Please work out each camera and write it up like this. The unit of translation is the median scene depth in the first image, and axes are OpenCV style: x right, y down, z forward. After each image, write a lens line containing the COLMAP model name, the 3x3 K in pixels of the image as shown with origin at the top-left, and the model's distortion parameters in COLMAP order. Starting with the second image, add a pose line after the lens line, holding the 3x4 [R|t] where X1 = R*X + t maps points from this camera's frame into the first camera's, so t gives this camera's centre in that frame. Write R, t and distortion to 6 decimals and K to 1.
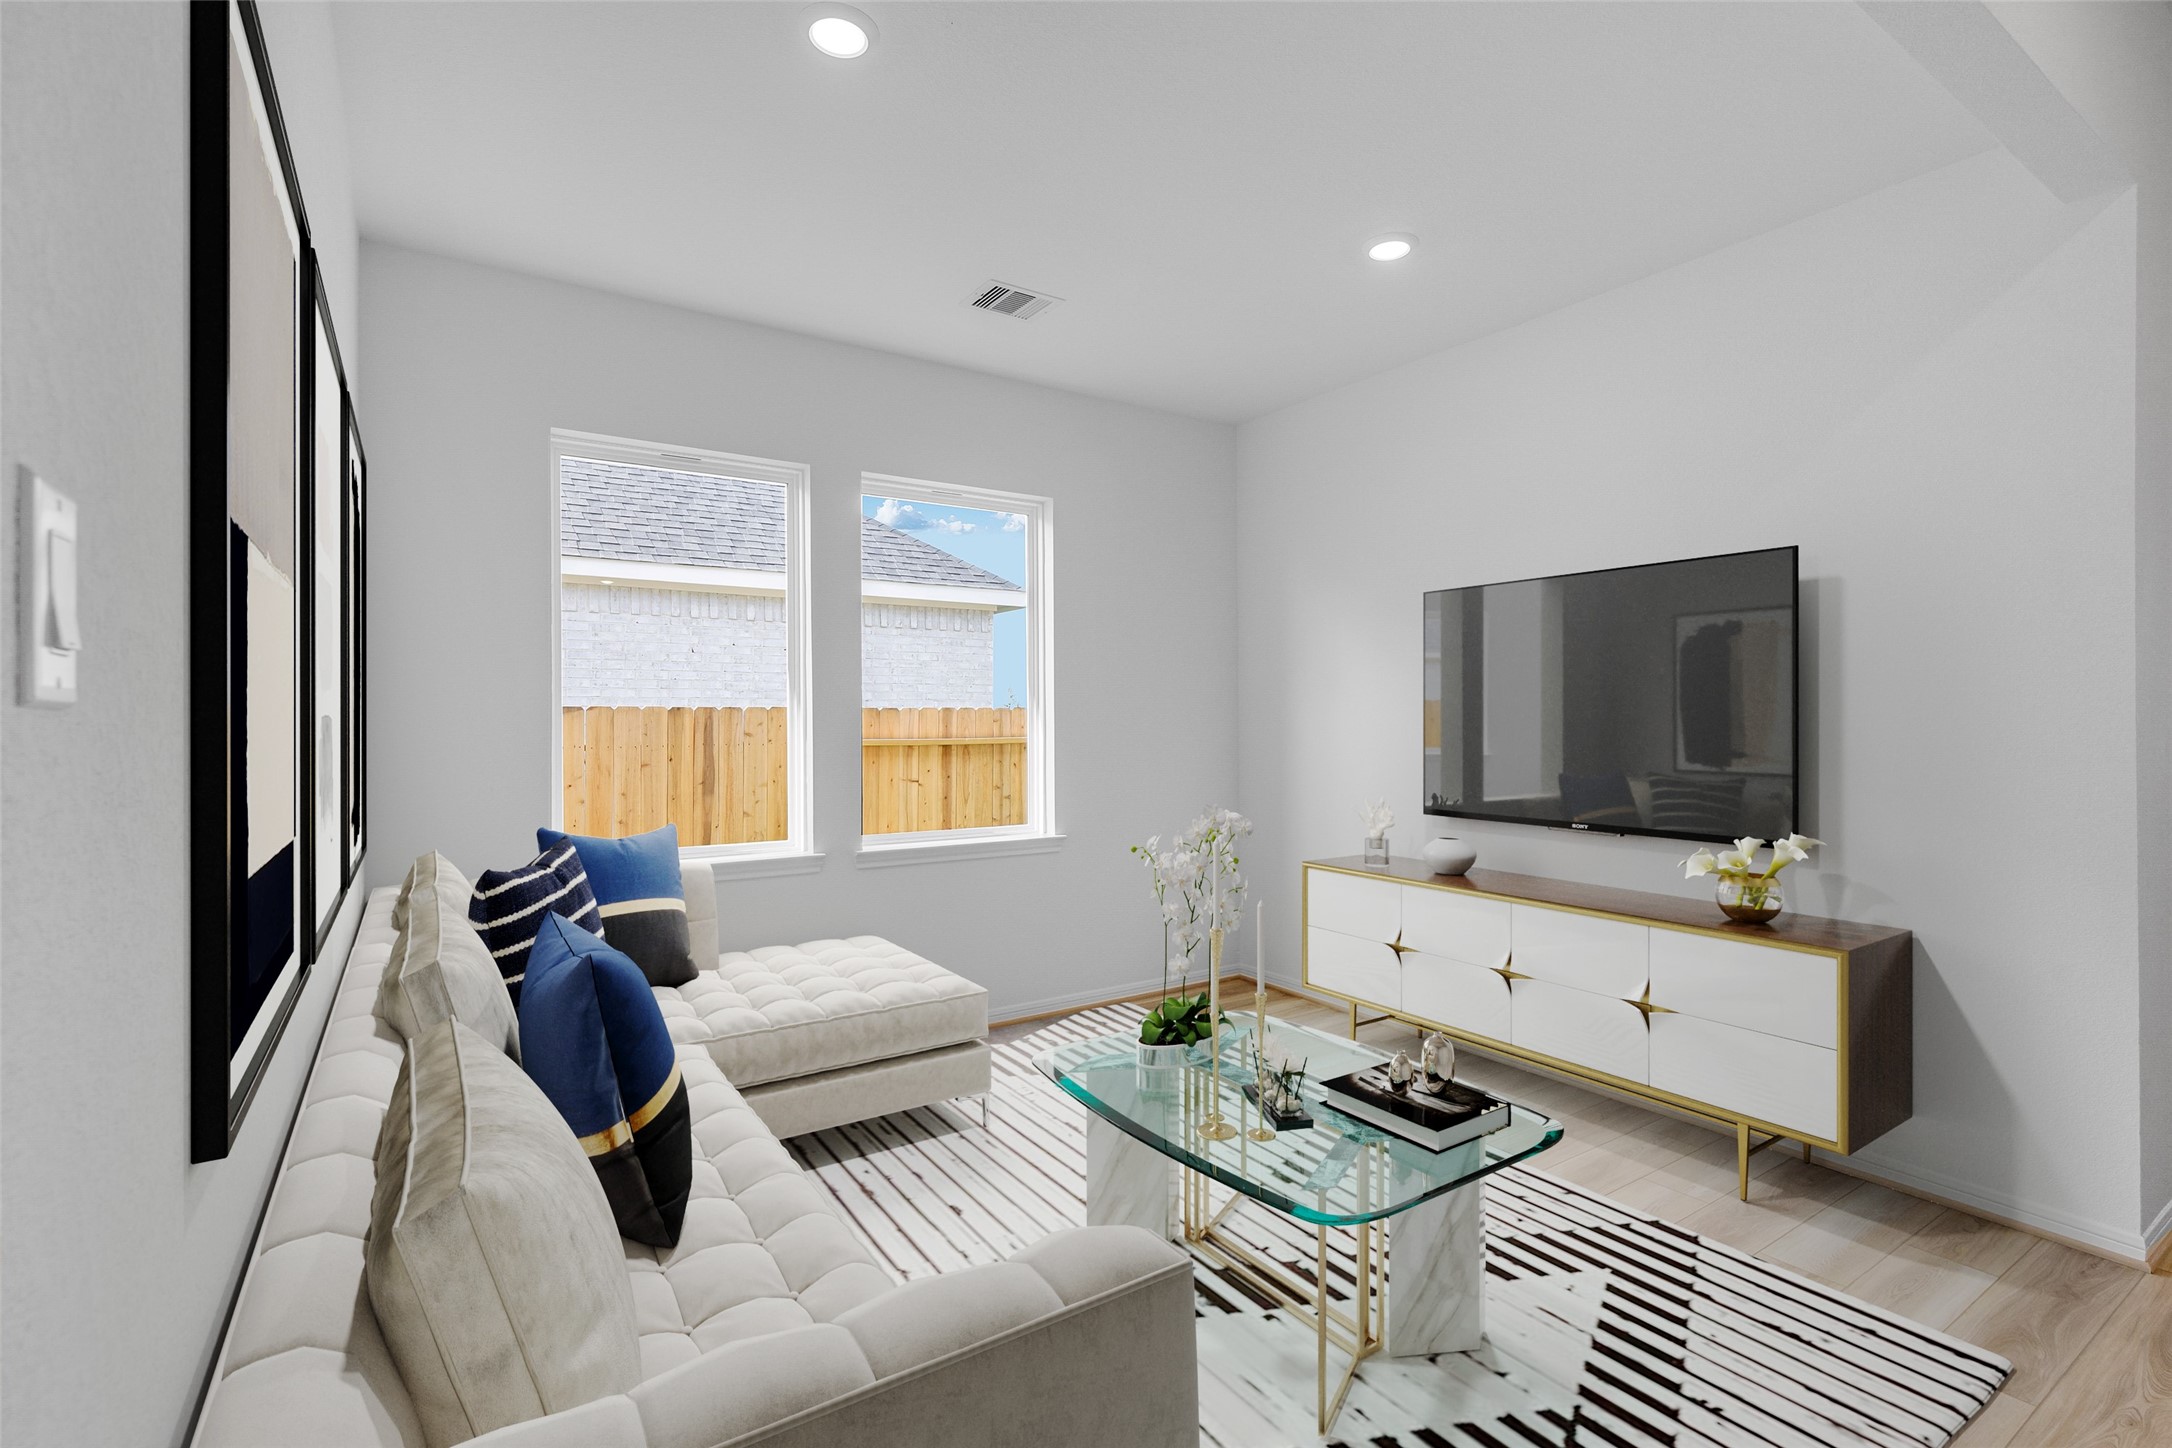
lens RADIAL K [[996.4, 0, 1086.0], [0, 996.4, 724.0], [0, 0, 1]] dist [0.000193, -0.000048]
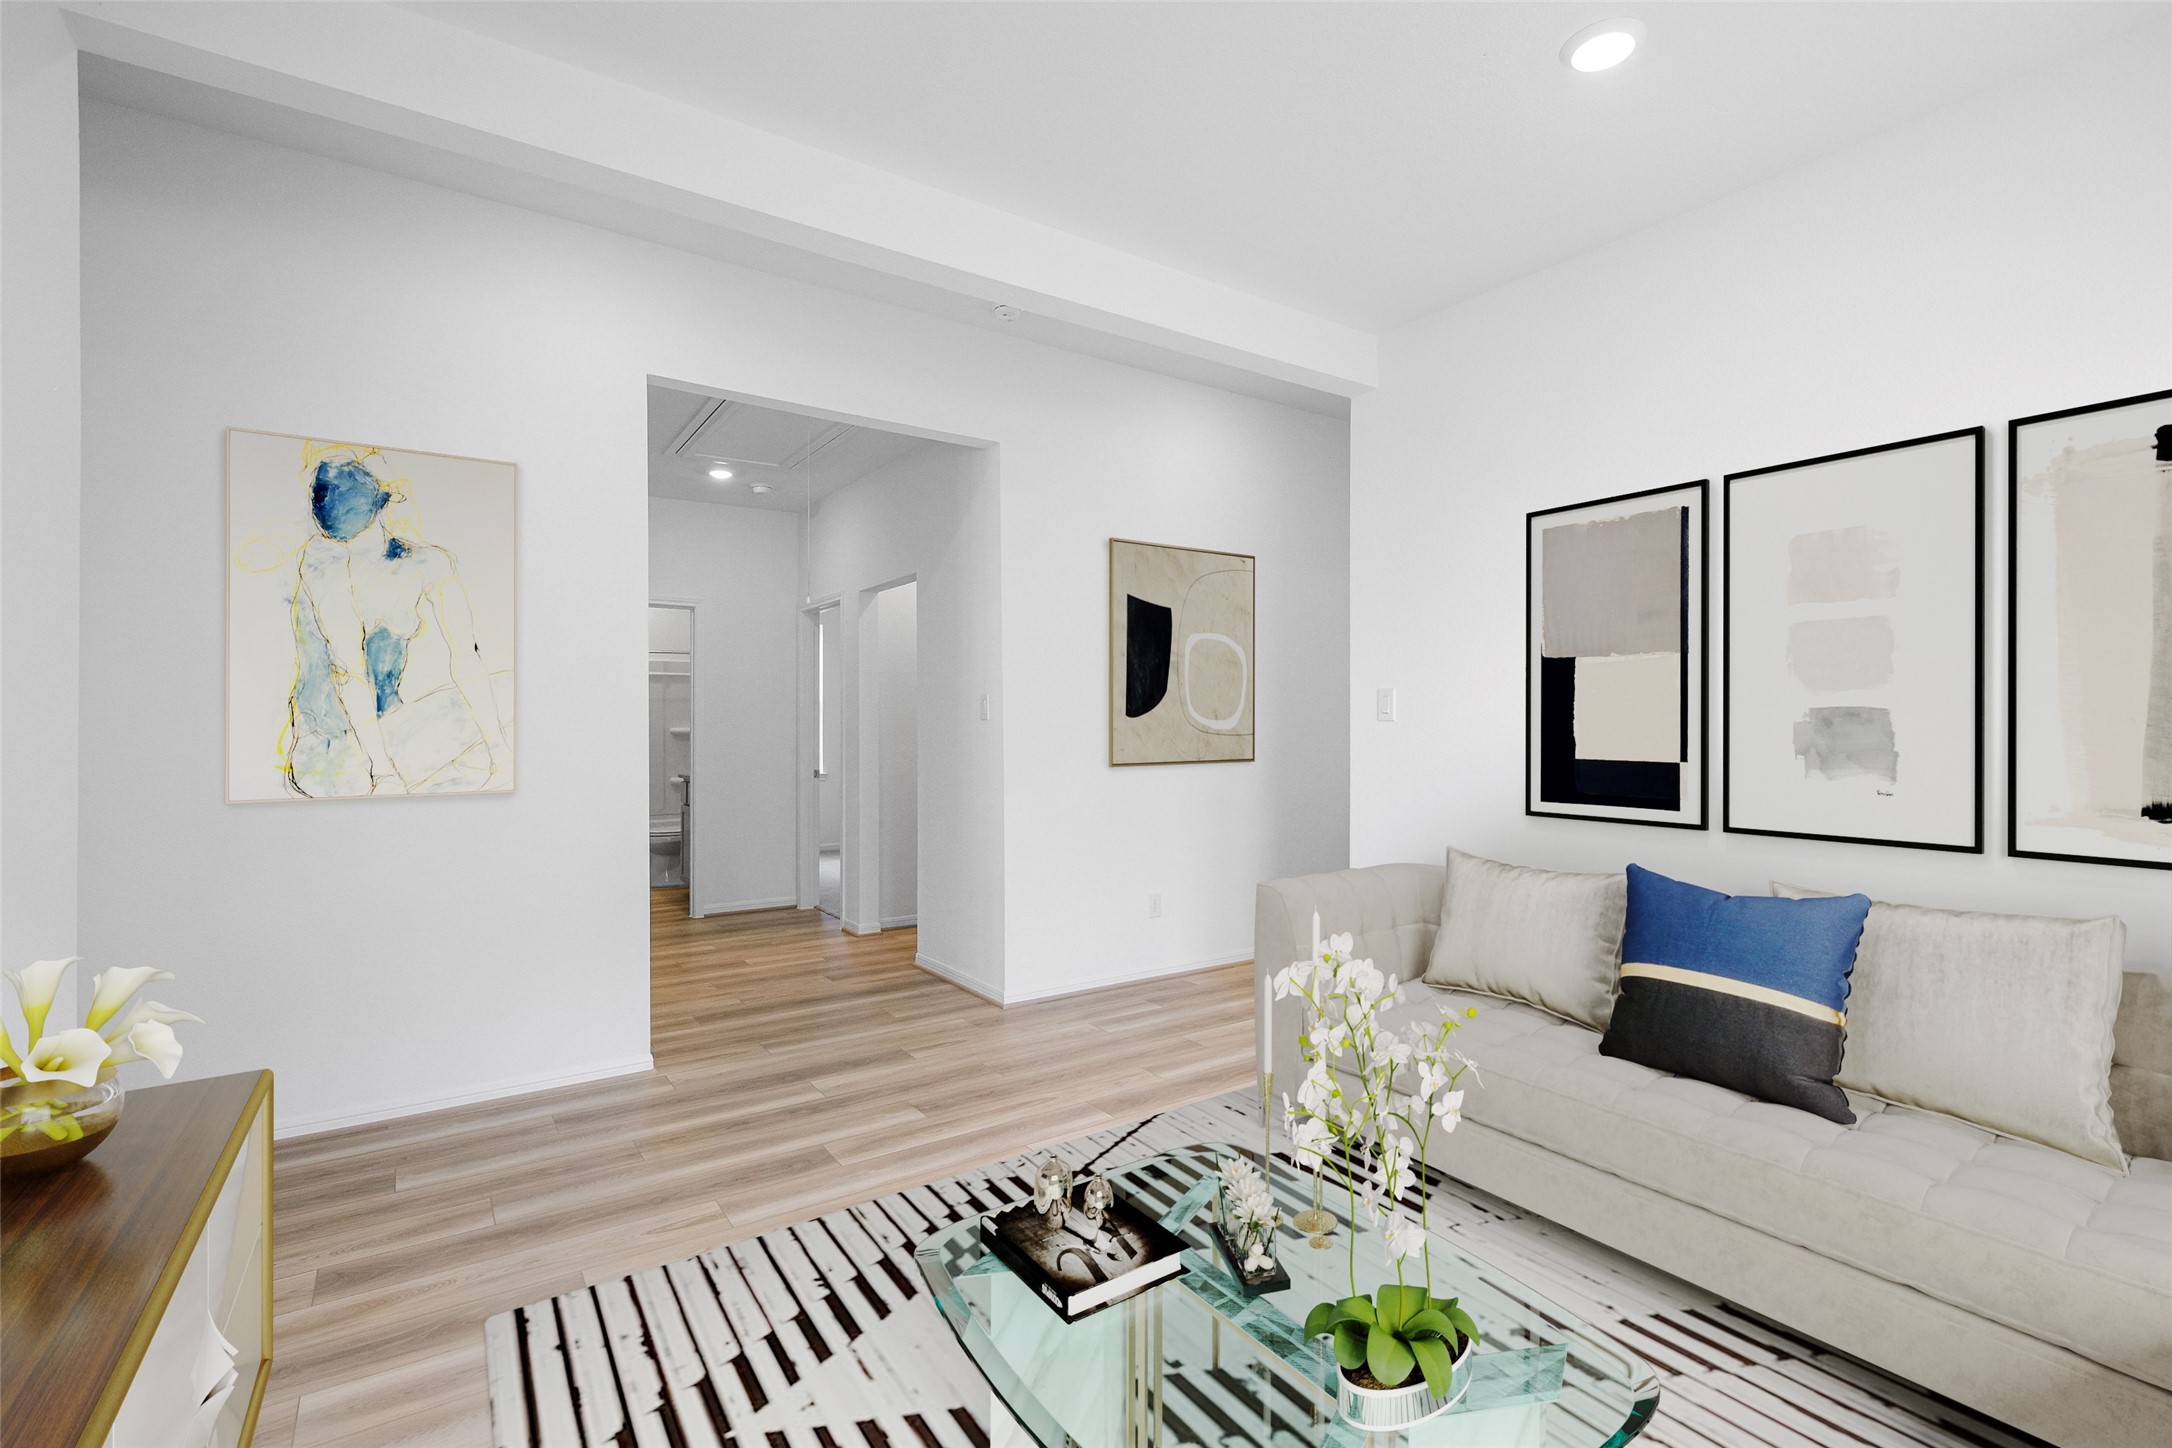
lens RADIAL K [[996.4, 0, 1086.0], [0, 996.4, 724.0], [0, 0, 1]] dist [0.000193, -0.000048]
pose [[-0.999403, 0.005020, -0.034180, 0.299315], [0.004846, 0.999975, 0.005168, 0.002233], [0.034205, 0.004999, -0.999402, 1.937271]]
